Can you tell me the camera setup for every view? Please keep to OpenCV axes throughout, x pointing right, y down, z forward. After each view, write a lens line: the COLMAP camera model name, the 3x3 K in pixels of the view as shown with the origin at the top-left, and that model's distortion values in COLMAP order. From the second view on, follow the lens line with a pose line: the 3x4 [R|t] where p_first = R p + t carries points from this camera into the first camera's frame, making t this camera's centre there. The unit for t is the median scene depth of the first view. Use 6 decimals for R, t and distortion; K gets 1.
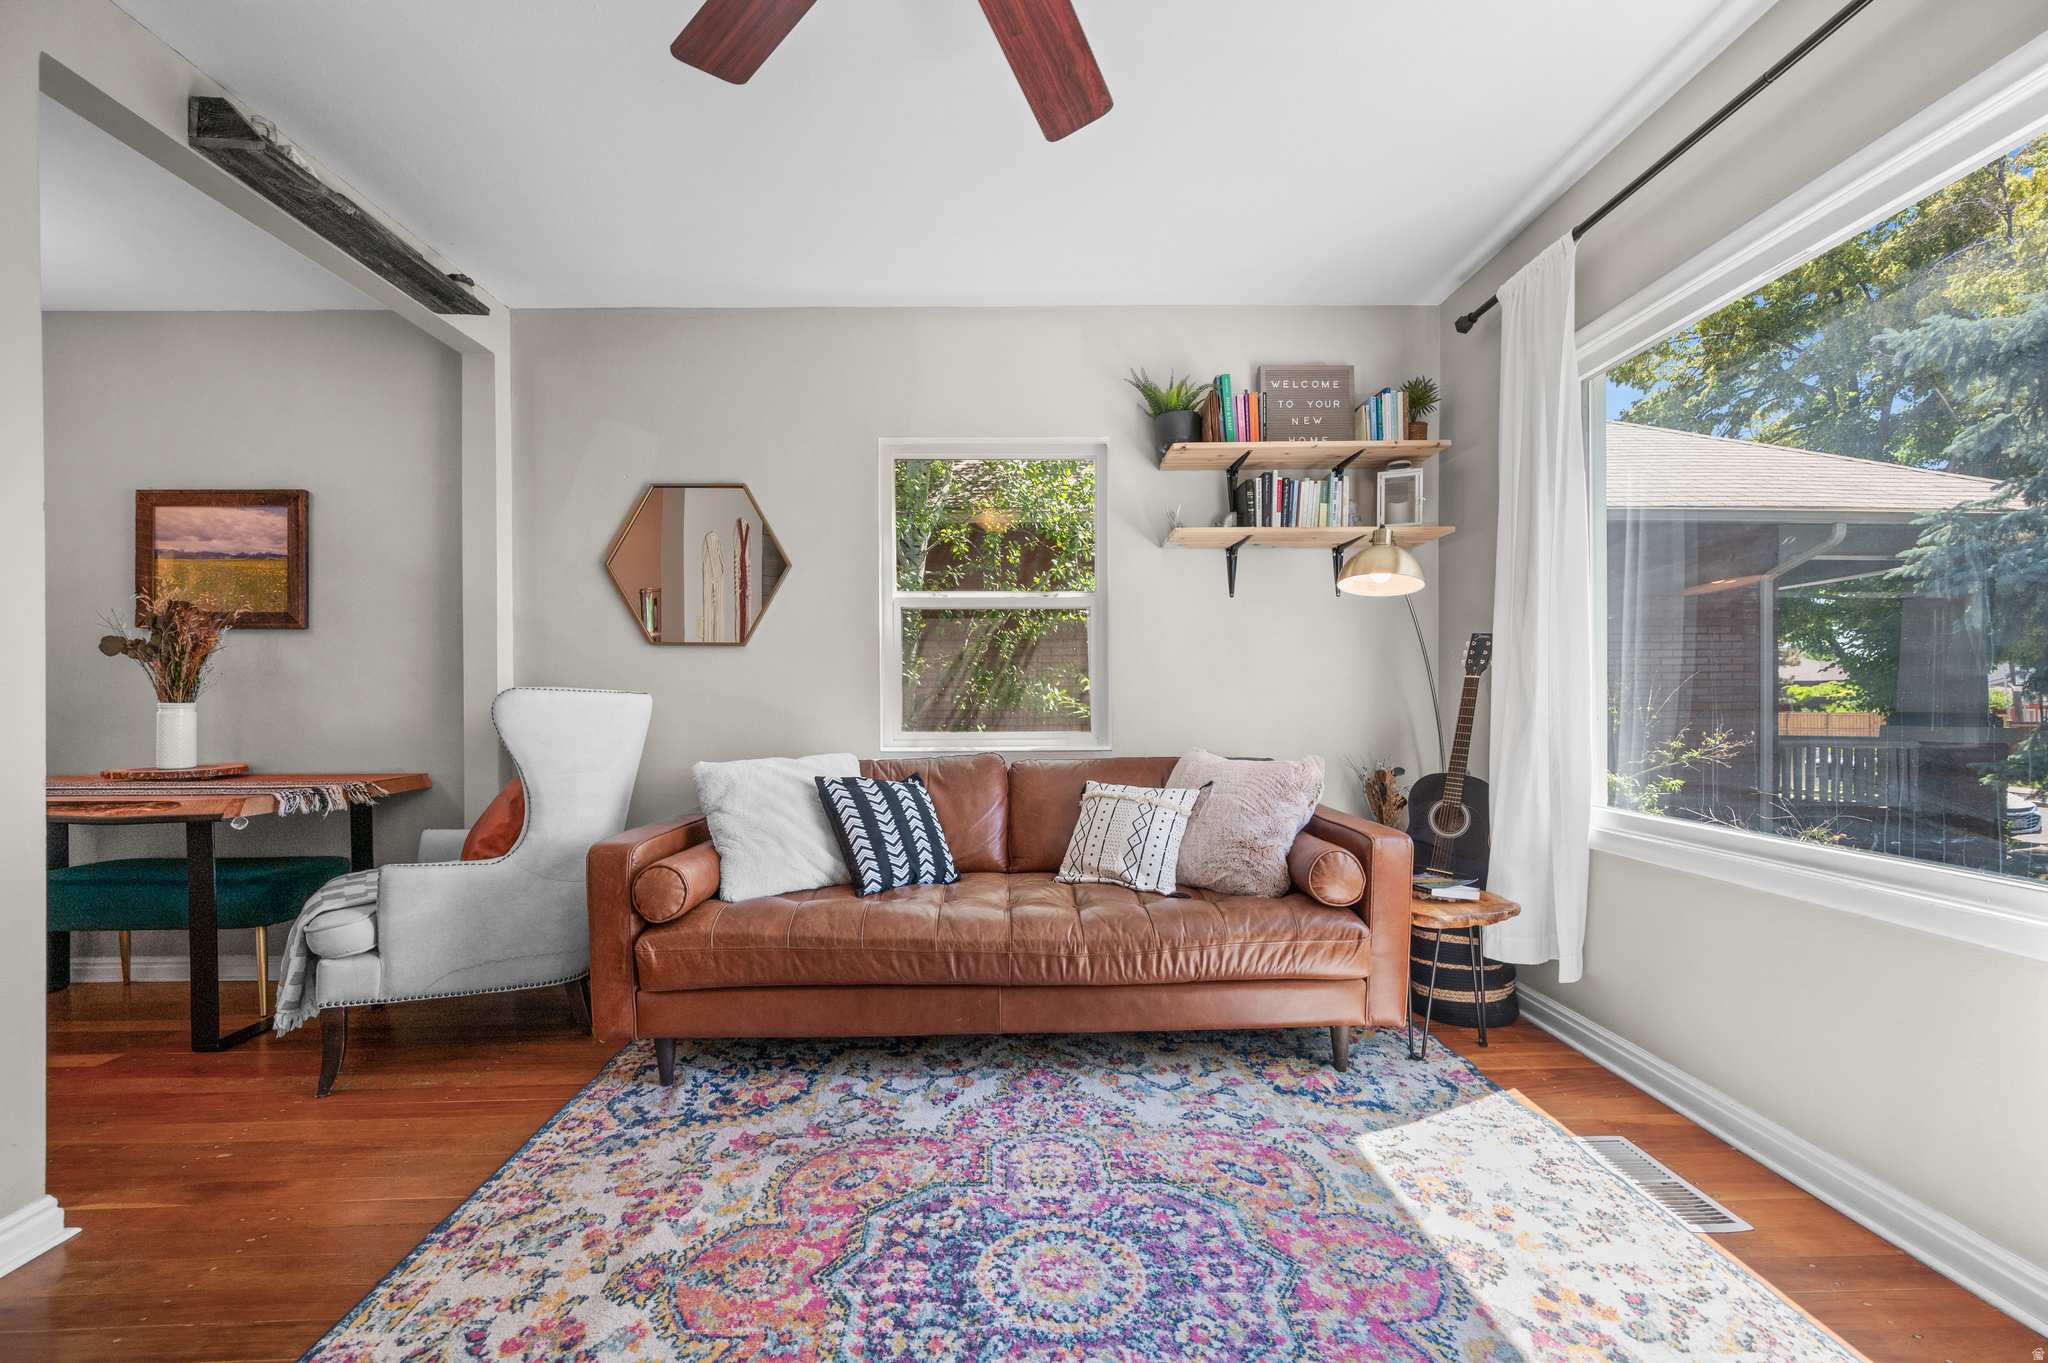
lens RADIAL K [[820.3, 0, 1030.1], [0, 820.3, 697.9], [0, 0, 1]] dist [0.001752, 0.000272]
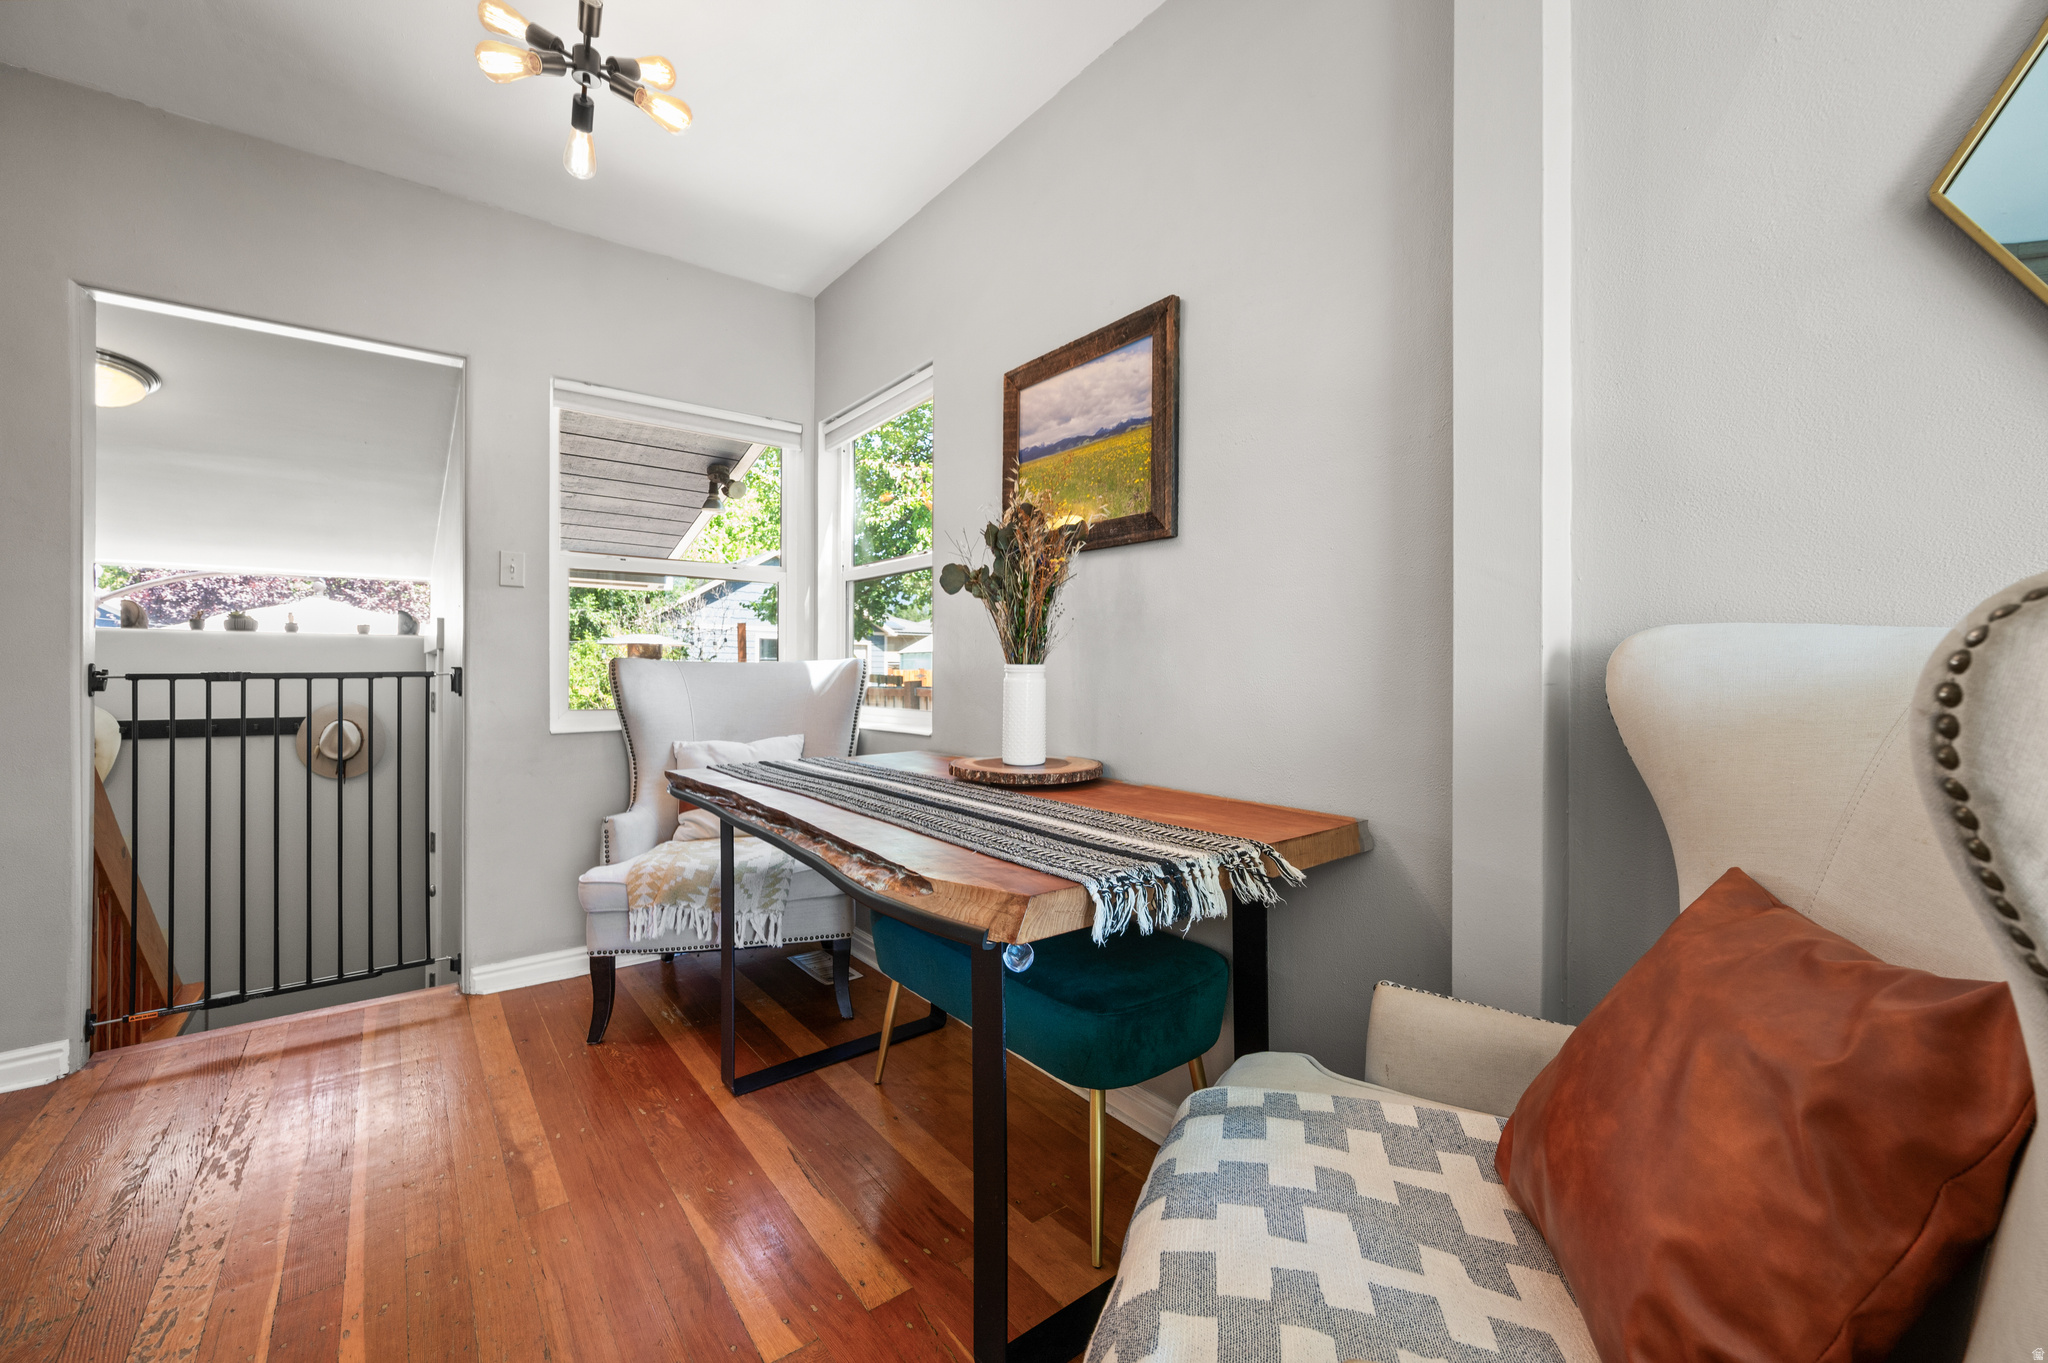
lens RADIAL K [[820.3, 0, 1033.2], [0, 820.3, 675.0], [0, 0, 1]] dist [0.001752, 0.000272]
pose [[0.599275, 0.012770, -0.800442, -0.595323], [-0.005563, 0.999915, 0.011787, 0.007931], [0.800524, -0.002611, 0.599295, 0.716318]]
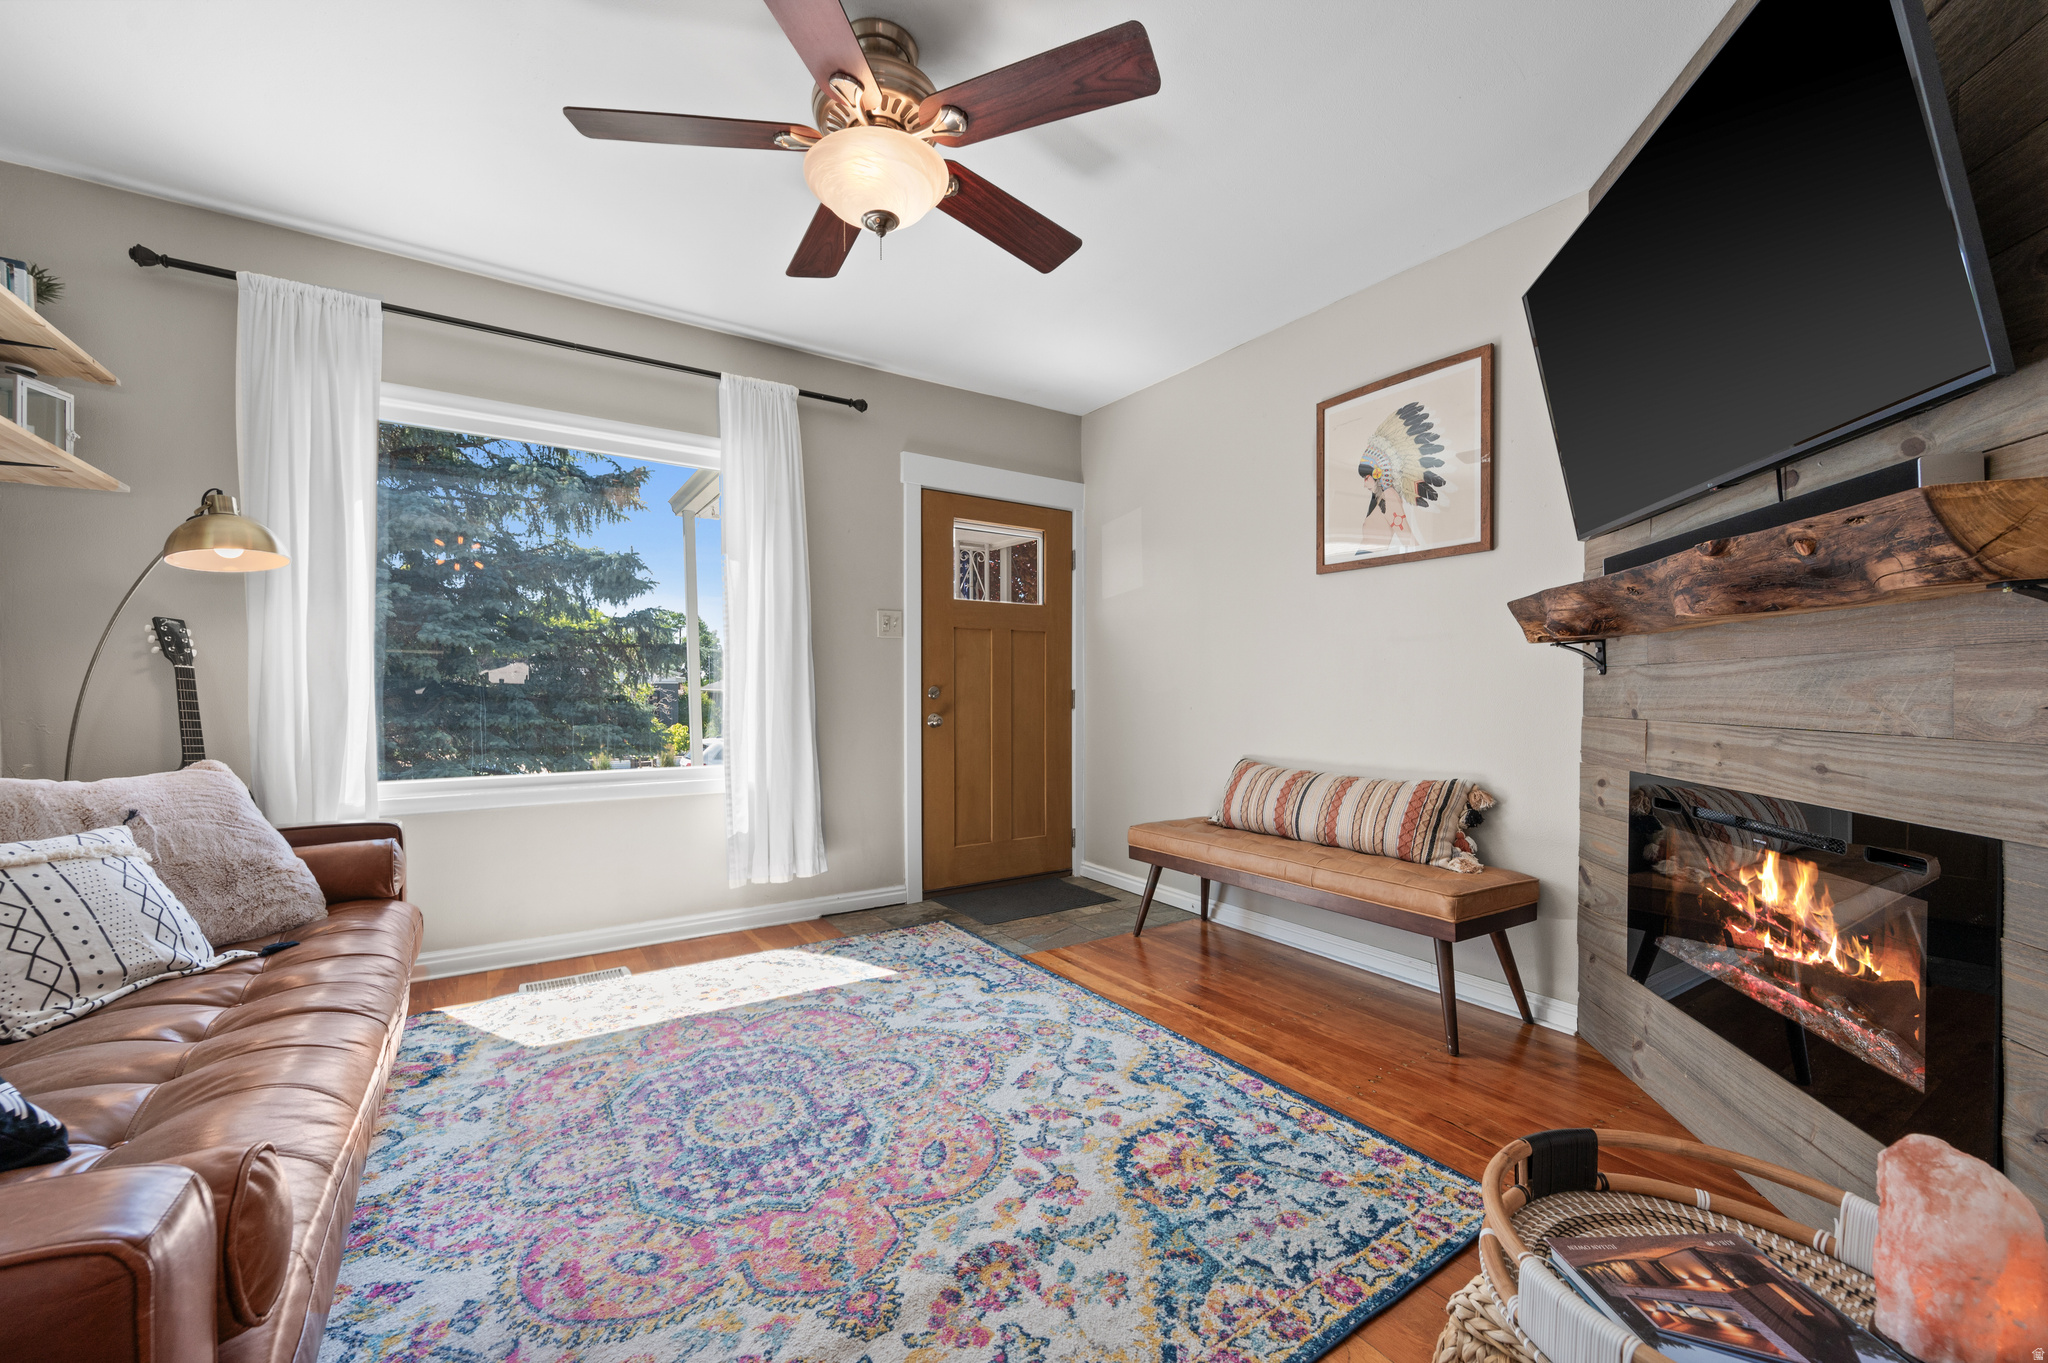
lens RADIAL K [[820.3, 0, 1019.6], [0, 820.3, 696.1], [0, 0, 1]] dist [0.001752, 0.000272]
pose [[-0.530020, 0.001284, 0.847984, -0.784184], [0.001998, 0.999998, -0.000266, 0.009153], [-0.847983, 0.001554, -0.530021, 0.777078]]
